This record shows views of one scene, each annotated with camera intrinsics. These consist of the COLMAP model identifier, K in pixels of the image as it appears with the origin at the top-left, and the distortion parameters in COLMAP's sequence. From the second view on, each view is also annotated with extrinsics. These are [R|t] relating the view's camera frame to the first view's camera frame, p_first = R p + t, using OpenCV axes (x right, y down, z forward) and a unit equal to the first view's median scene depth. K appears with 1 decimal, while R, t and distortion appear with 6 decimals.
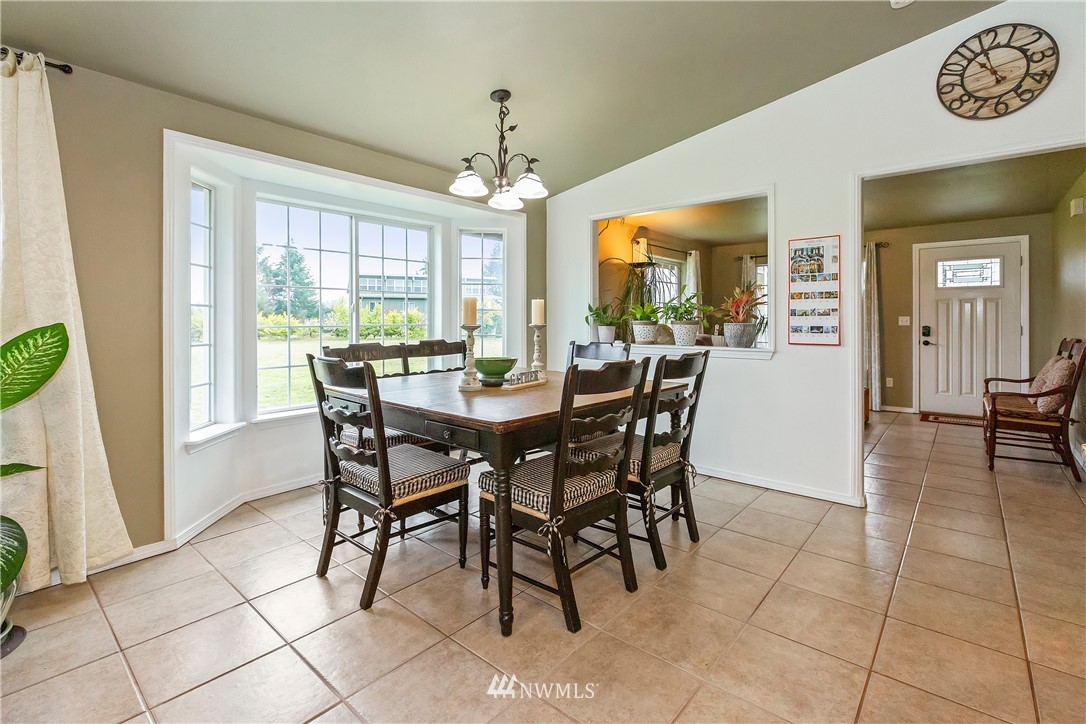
lens RADIAL K [[496.1, 0, 541.4], [0, 496.1, 321.3], [0, 0, 1]] dist [-0.000021, -0.000882]
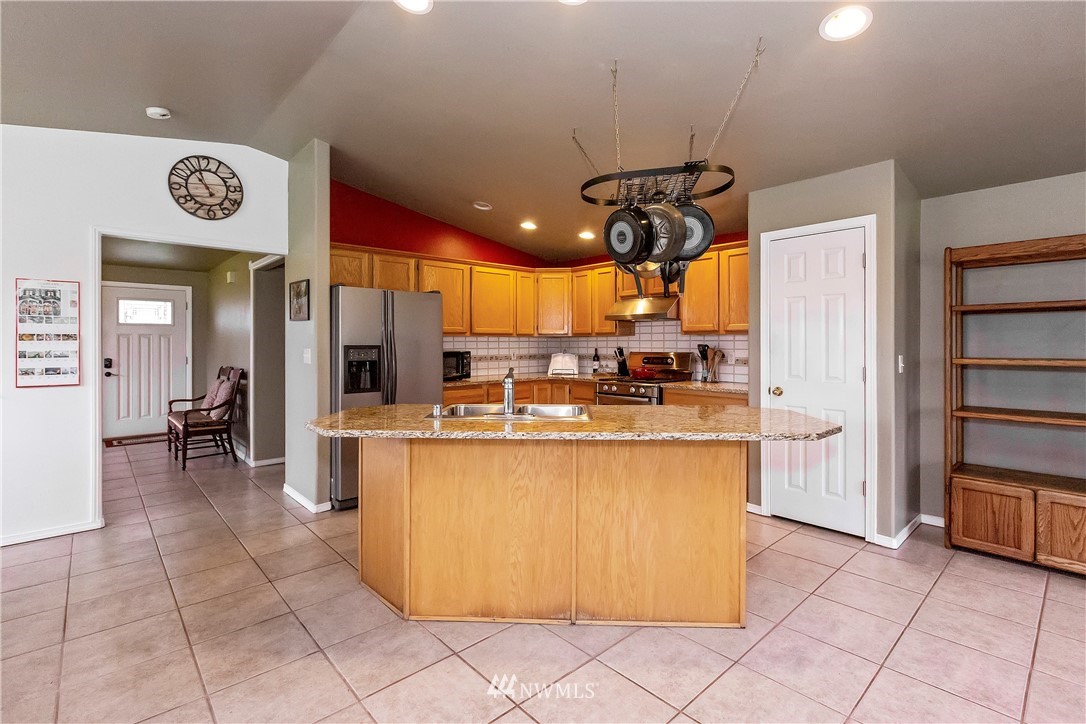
lens RADIAL K [[497.5, 0, 543.4], [0, 497.5, 342.6], [0, 0, 1]] dist [-0.001451, -0.000414]
pose [[0.121051, 0.002497, 0.992643, -0.329039], [0.002767, 0.999992, -0.002853, -0.035772], [-0.992642, 0.003092, 0.121044, -0.119472]]
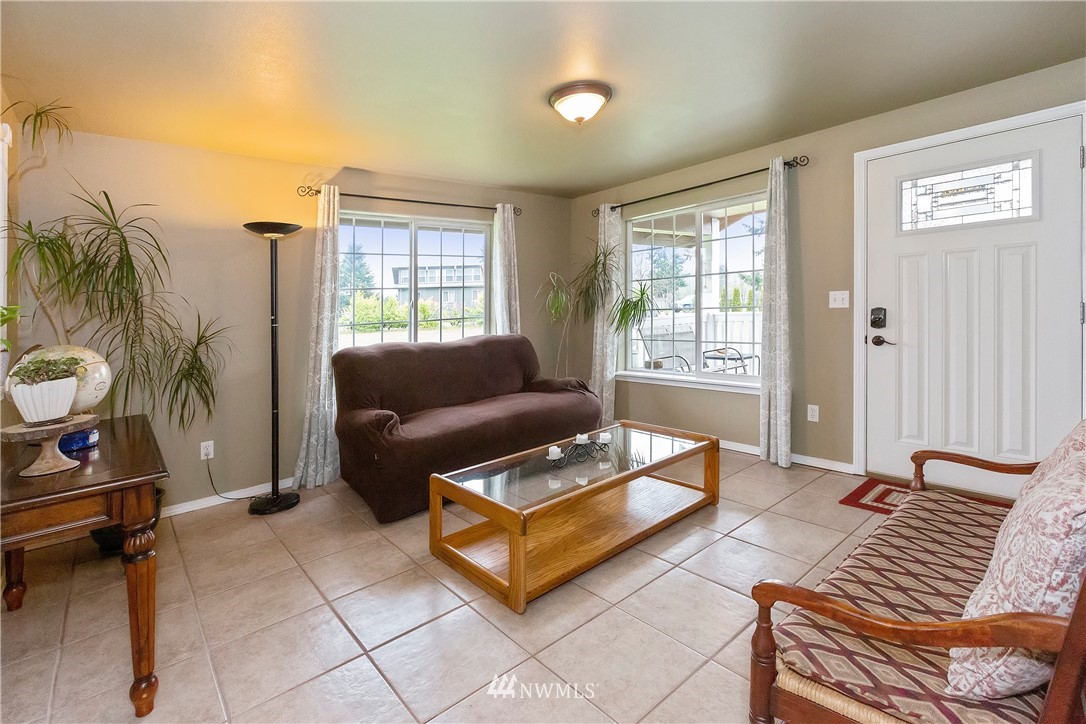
lens RADIAL K [[492.7, 0, 499.8], [0, 492.7, 323.0], [0, 0, 1]] dist [-0.001081, -0.000294]
pose [[0.980411, -0.037713, -0.193318, 0.934730], [0.044693, 0.998492, 0.031876, -0.017099], [0.191824, -0.039892, 0.980618, 0.803768]]
